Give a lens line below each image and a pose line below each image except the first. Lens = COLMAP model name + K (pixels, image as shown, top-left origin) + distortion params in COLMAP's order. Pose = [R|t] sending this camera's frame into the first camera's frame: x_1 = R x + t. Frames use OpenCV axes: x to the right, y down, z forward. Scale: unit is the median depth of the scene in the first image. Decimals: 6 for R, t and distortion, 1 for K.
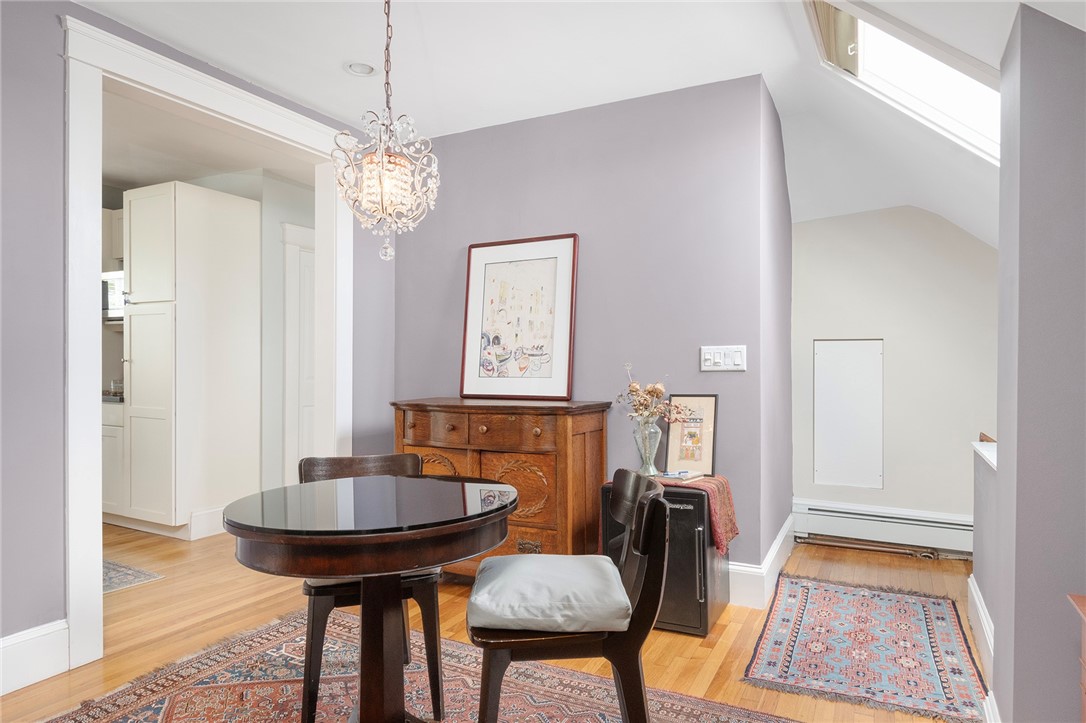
lens RADIAL K [[631.5, 0, 549.3], [0, 631.5, 368.4], [0, 0, 1]] dist [0.004841, -0.003467]
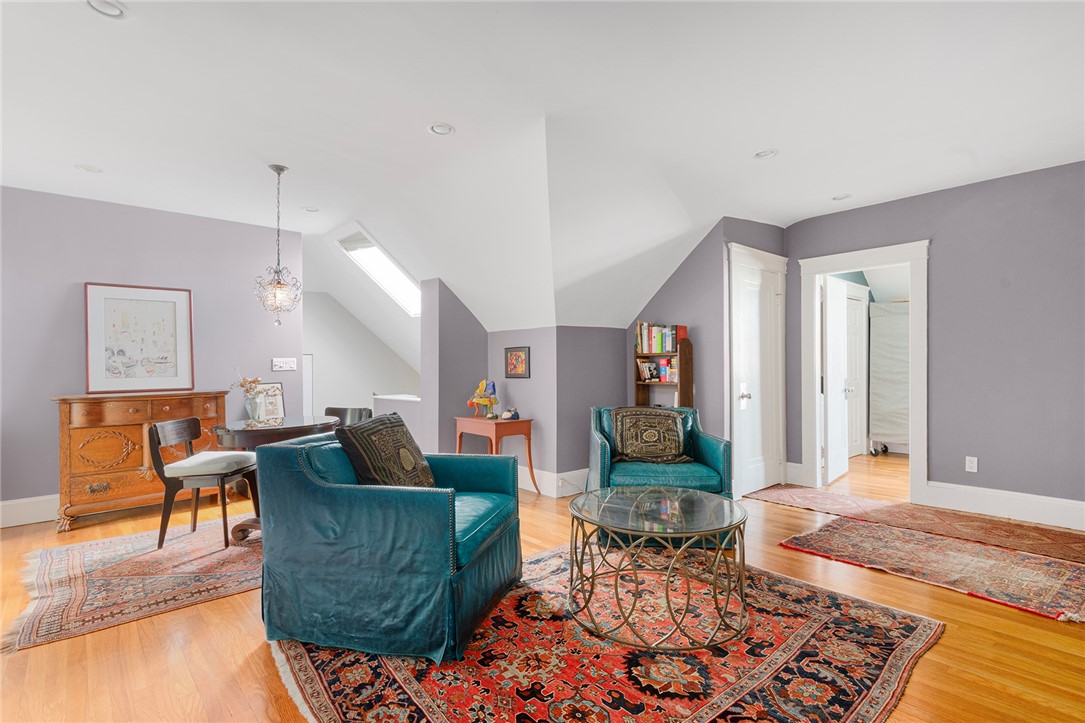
lens RADIAL K [[529.7, 0, 549.1], [0, 529.7, 363.3], [0, 0, 1]] dist [0.005411, -0.001370]
pose [[0.352319, -0.004815, 0.935867, -0.909301], [0.013607, 0.999907, 0.000022, -0.006801], [-0.935781, 0.012726, 0.352352, -0.362870]]
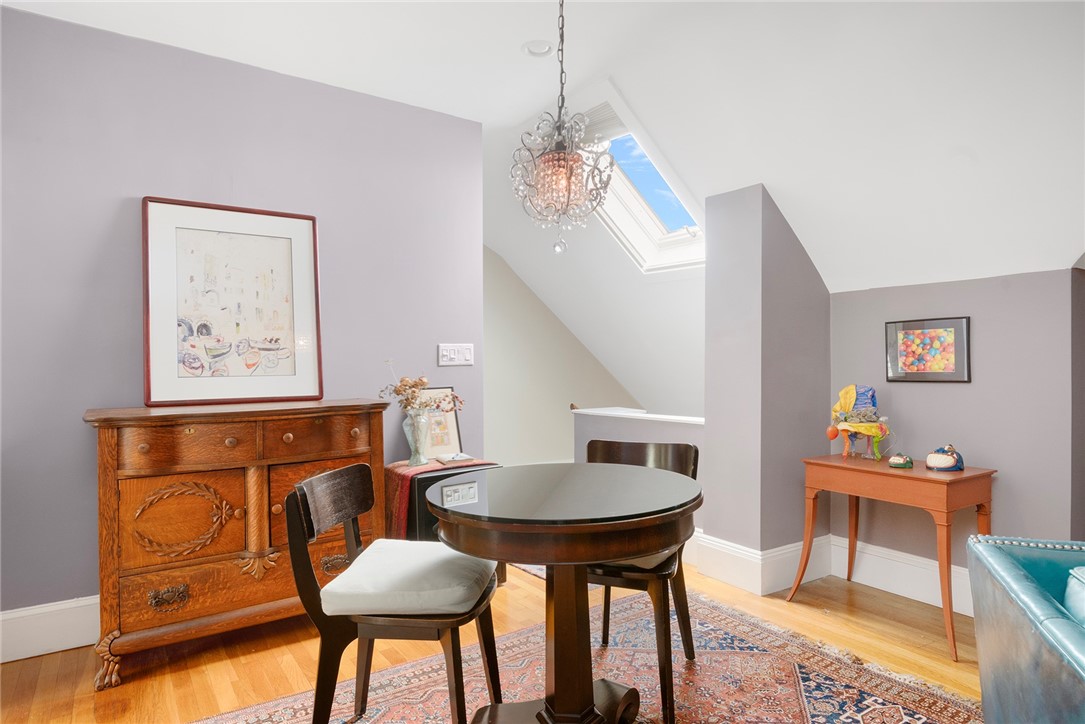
lens RADIAL K [[630.9, 0, 542.3], [0, 630.9, 365.5], [0, 0, 1]] dist [0.004841, -0.003467]
pose [[0.482490, -0.007967, 0.875865, -0.583930], [0.010157, 0.999942, 0.003501, 0.001497], [-0.875842, 0.007207, 0.482543, 0.266456]]
